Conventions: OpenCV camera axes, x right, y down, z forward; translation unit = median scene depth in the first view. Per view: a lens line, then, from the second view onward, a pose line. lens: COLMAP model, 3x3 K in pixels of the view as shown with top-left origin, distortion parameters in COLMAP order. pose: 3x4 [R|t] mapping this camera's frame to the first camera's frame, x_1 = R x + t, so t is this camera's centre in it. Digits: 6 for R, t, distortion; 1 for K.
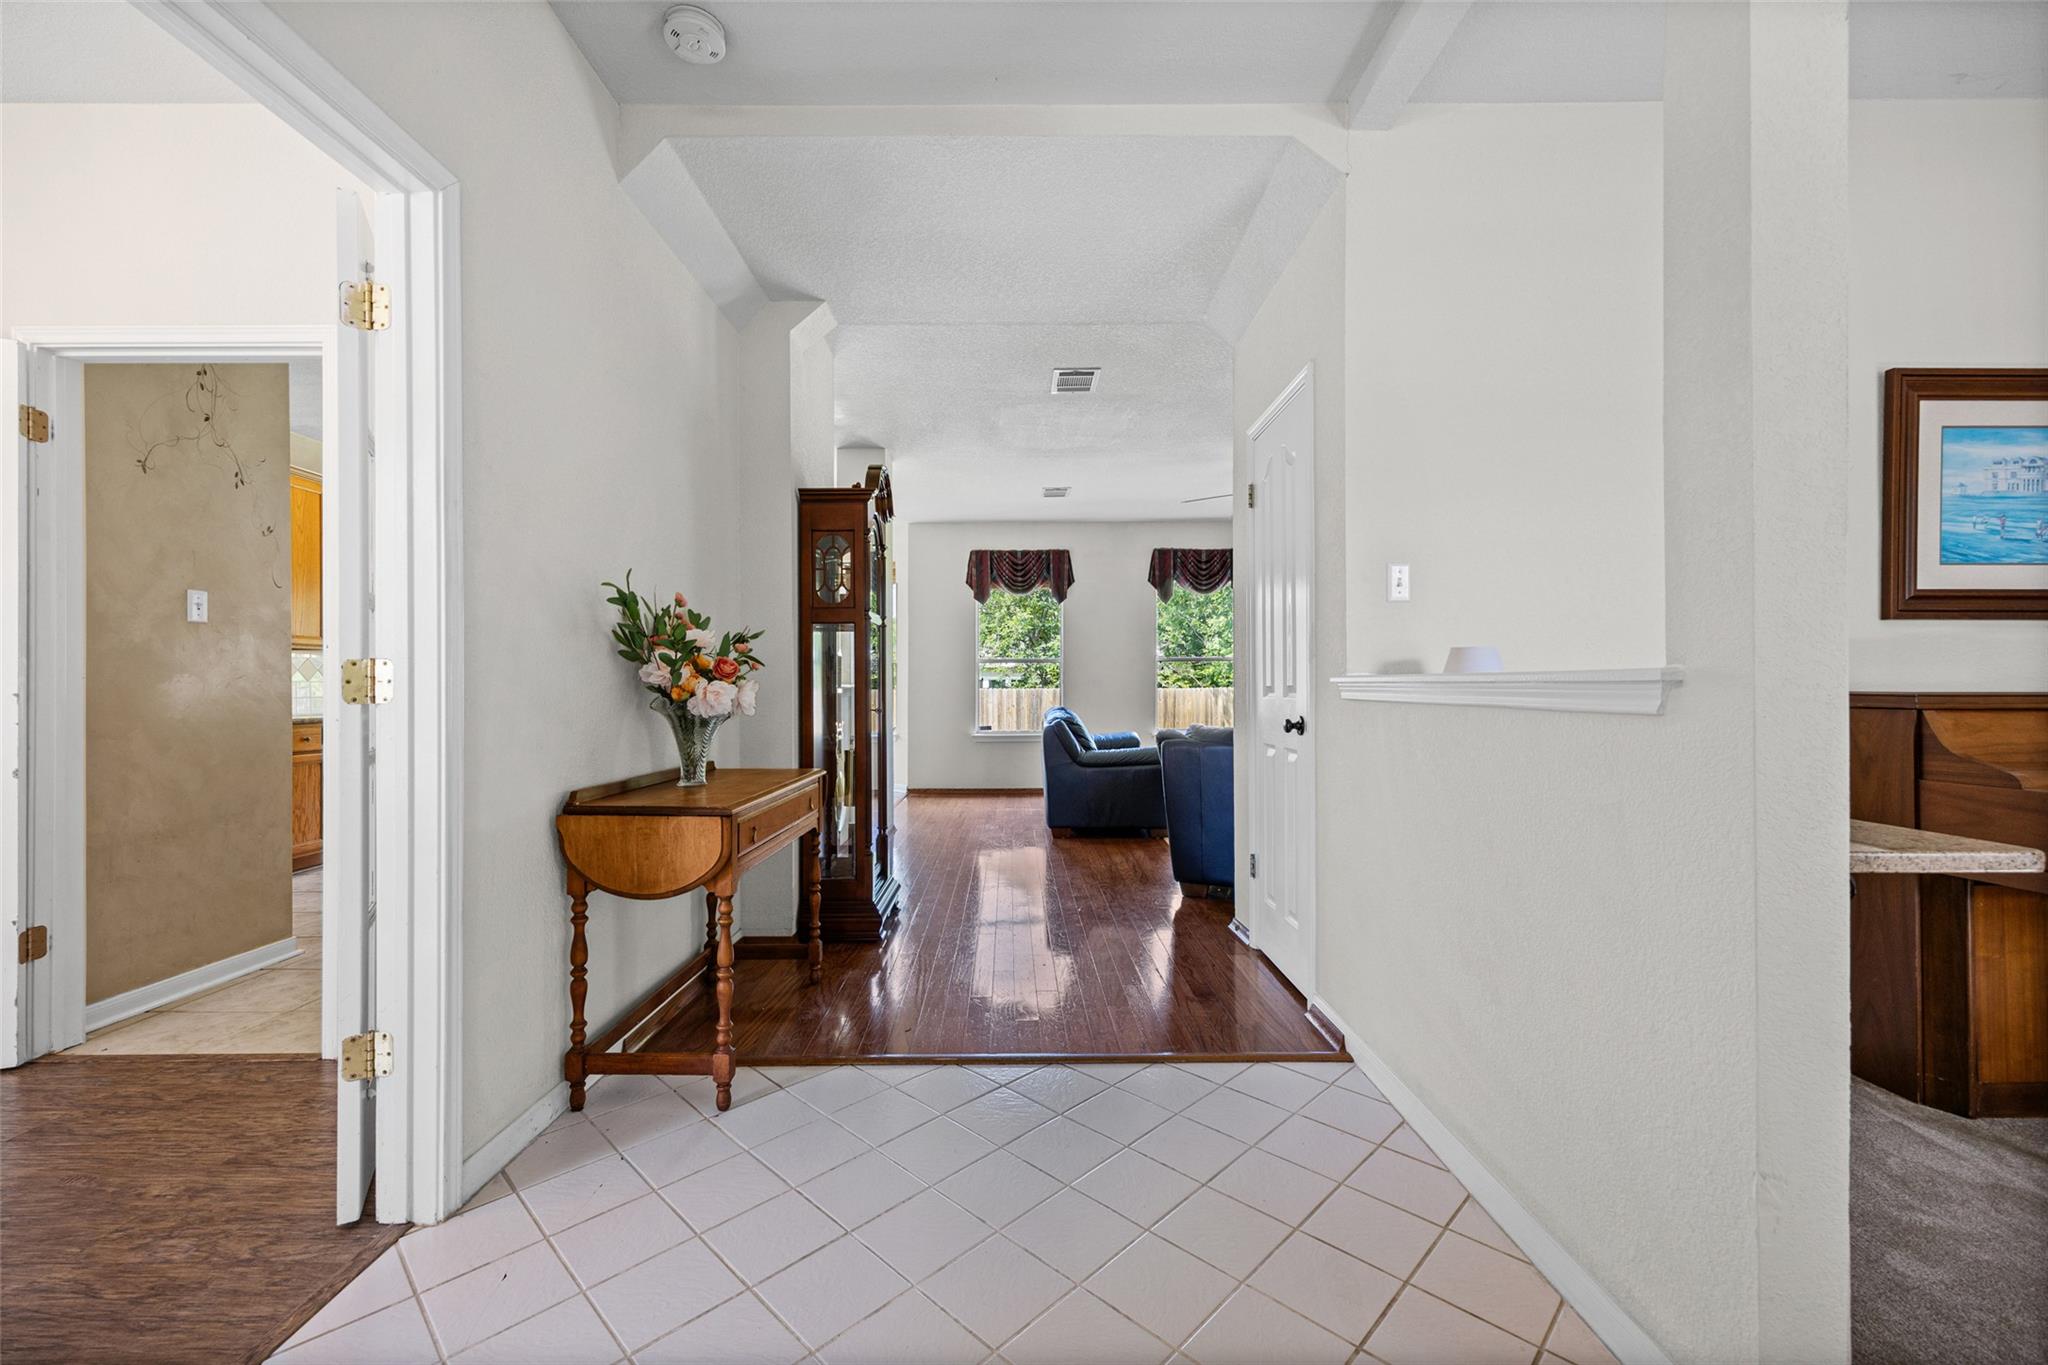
lens RADIAL K [[783.8, 0, 1022.7], [0, 783.8, 685.5], [0, 0, 1]] dist [0.000170, -0.000430]
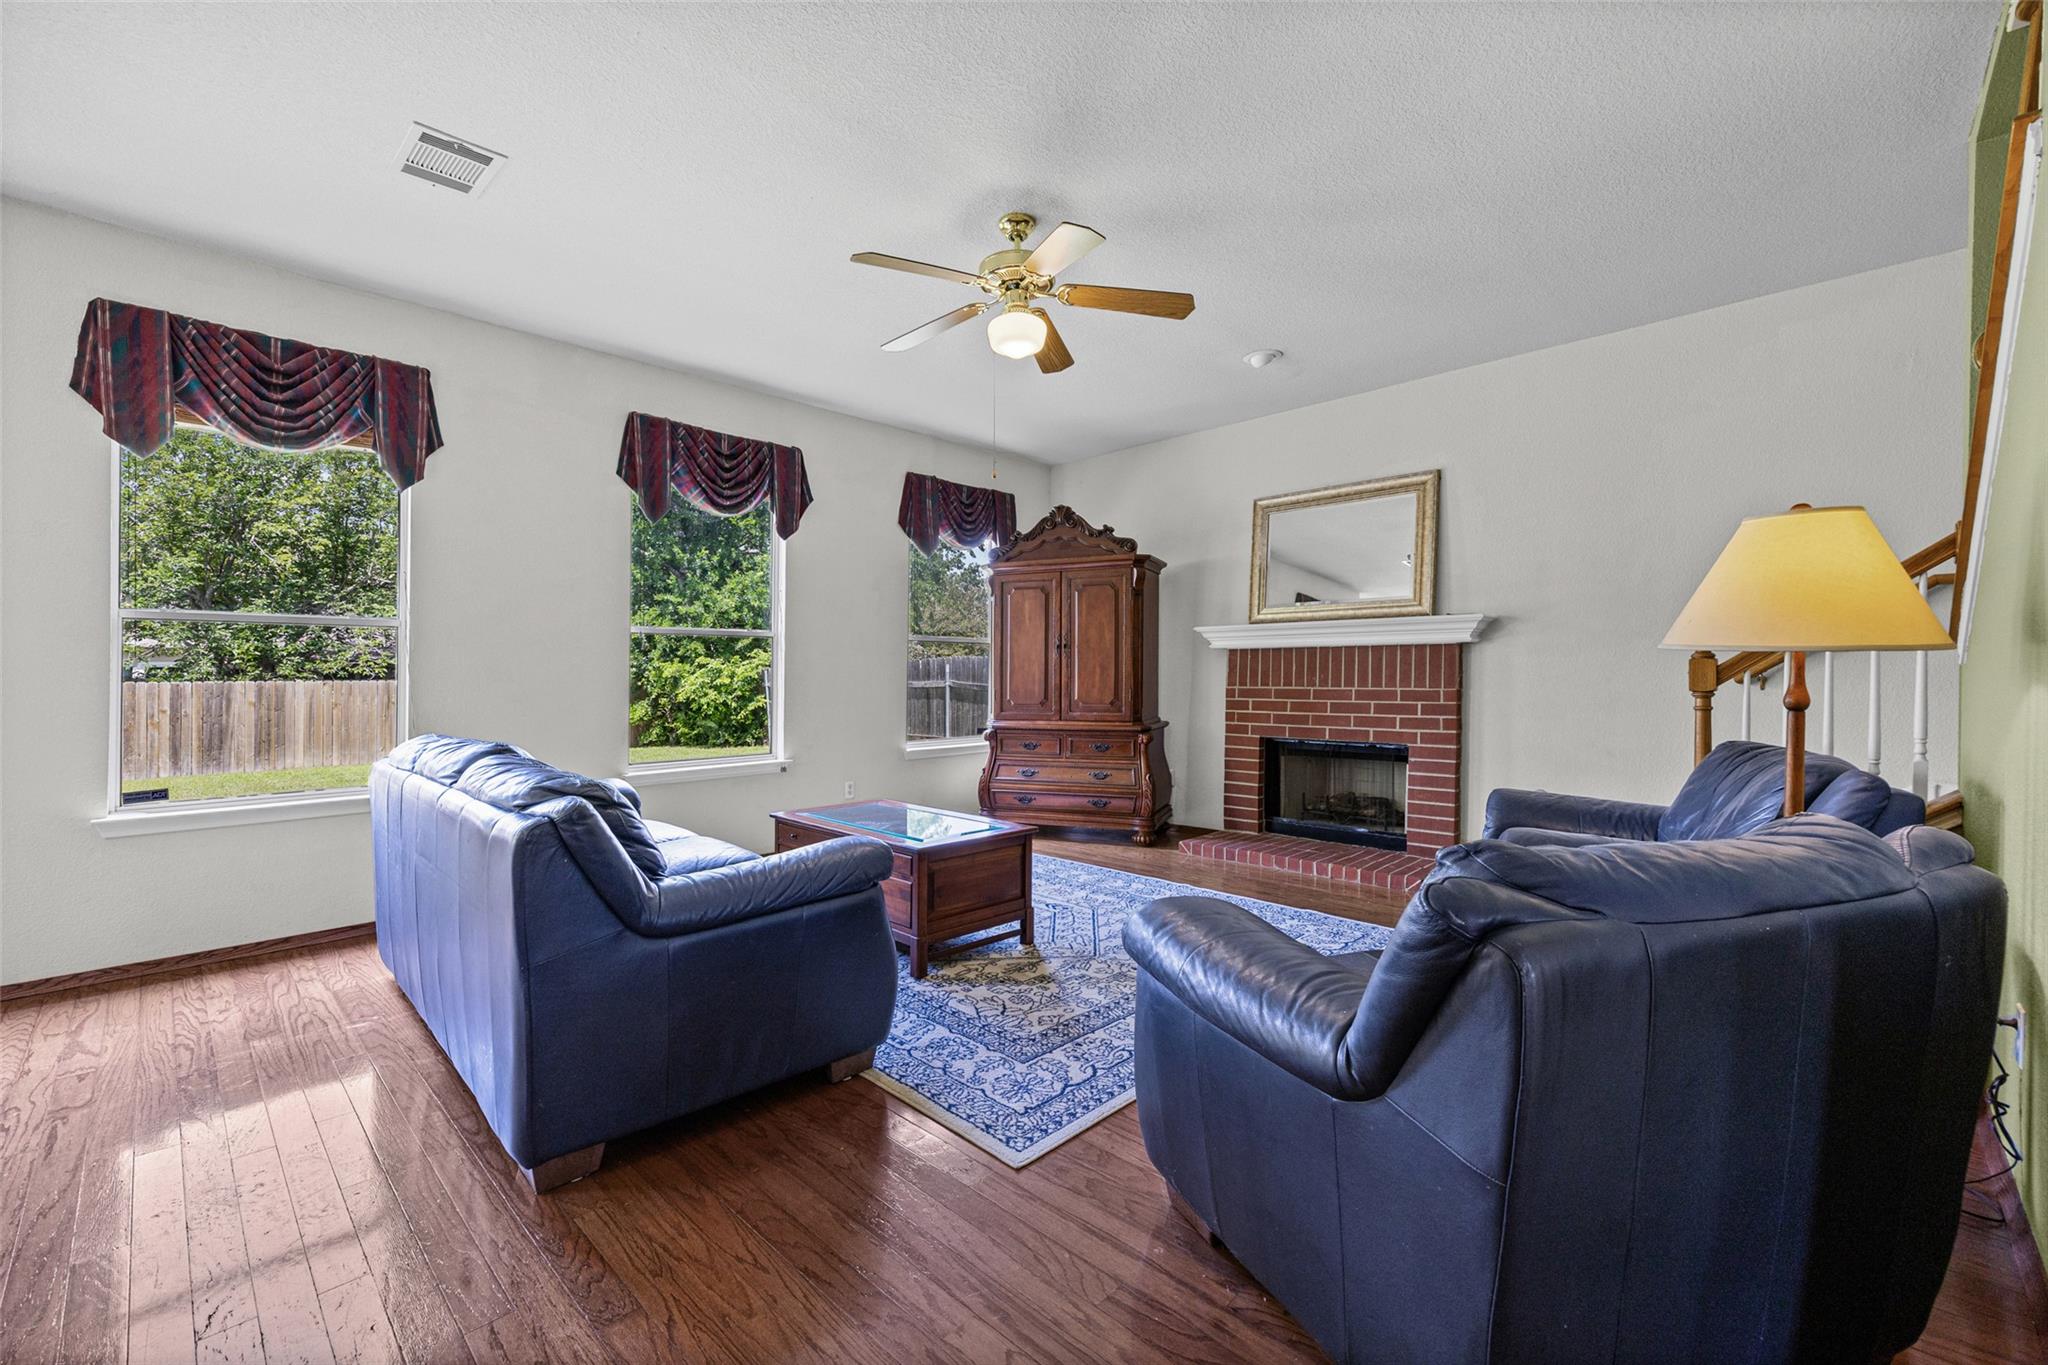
lens RADIAL K [[838.4, 0, 1024.7], [0, 838.4, 674.8], [0, 0, 1]] dist [0.002889, 0.000056]
pose [[0.700154, 0.003162, 0.713985, -0.041260], [-0.001357, 0.999994, -0.003098, -0.001979], [-0.713991, 0.001201, 0.700154, 0.425450]]
